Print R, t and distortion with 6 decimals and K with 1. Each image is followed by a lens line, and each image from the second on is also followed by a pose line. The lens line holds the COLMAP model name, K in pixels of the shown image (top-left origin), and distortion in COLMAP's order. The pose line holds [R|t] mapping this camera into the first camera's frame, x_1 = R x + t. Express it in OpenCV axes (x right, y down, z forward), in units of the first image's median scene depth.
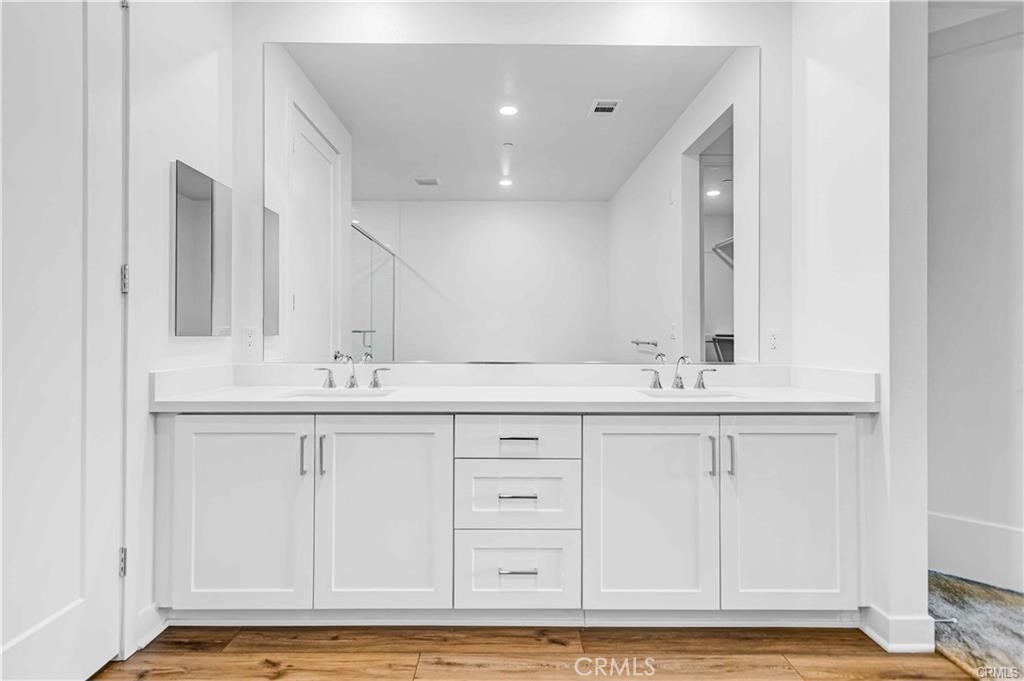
lens RADIAL K [[602.9, 0, 510.5], [0, 602.9, 340.1], [0, 0, 1]] dist [-0.000905, -0.000041]
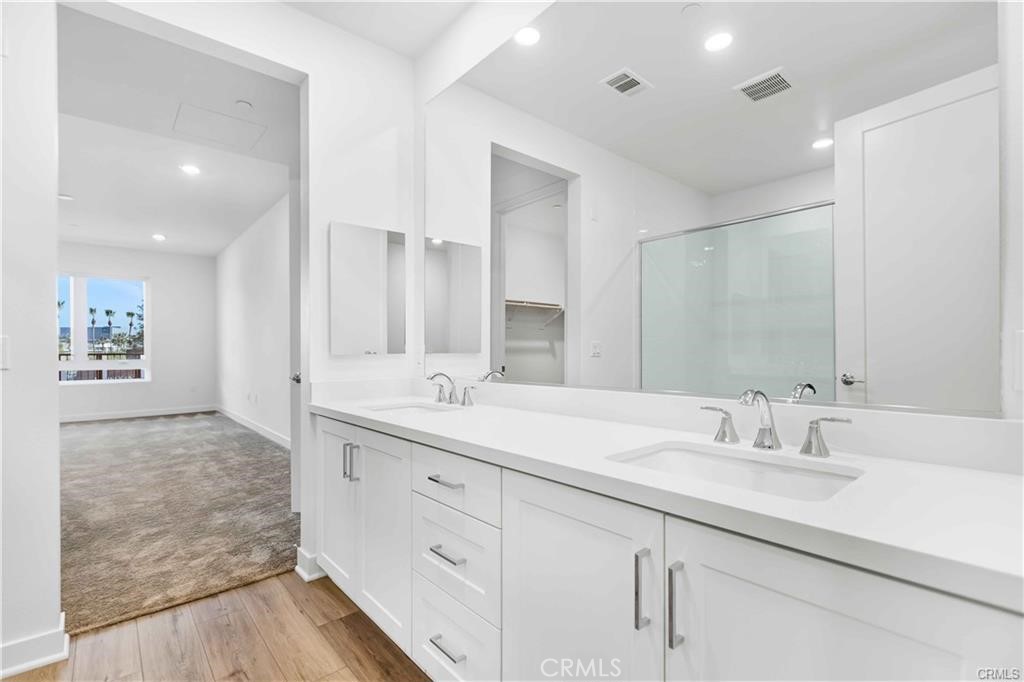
lens RADIAL K [[477.8, 0, 515.6], [0, 477.8, 347.8], [0, 0, 1]] dist [0.002613, 0.000475]
pose [[0.661635, -0.011367, -0.749740, 0.539380], [-0.000907, 0.999872, -0.015959, -0.007050], [0.749826, 0.011239, 0.661540, 0.636862]]
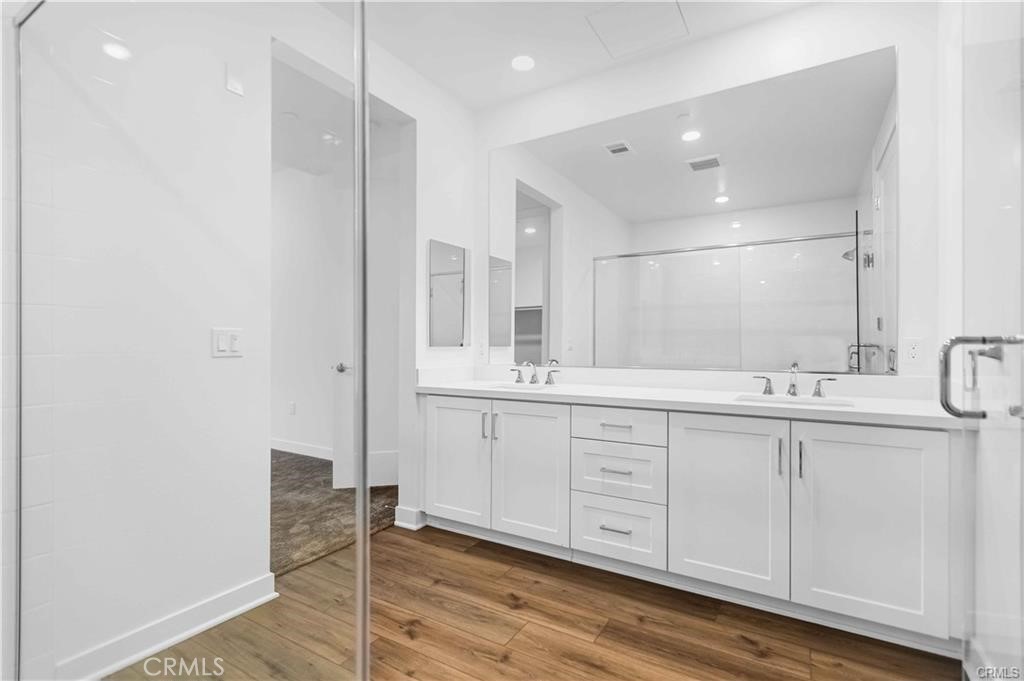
lens RADIAL K [[477.8, 0, 511.1], [0, 477.8, 340.1], [0, 0, 1]] dist [0.002613, 0.000475]
pose [[0.855112, -0.007439, -0.518390, 0.338961], [-0.004006, 0.999772, -0.020955, 0.000268], [0.518428, 0.019996, 0.854887, -0.000394]]
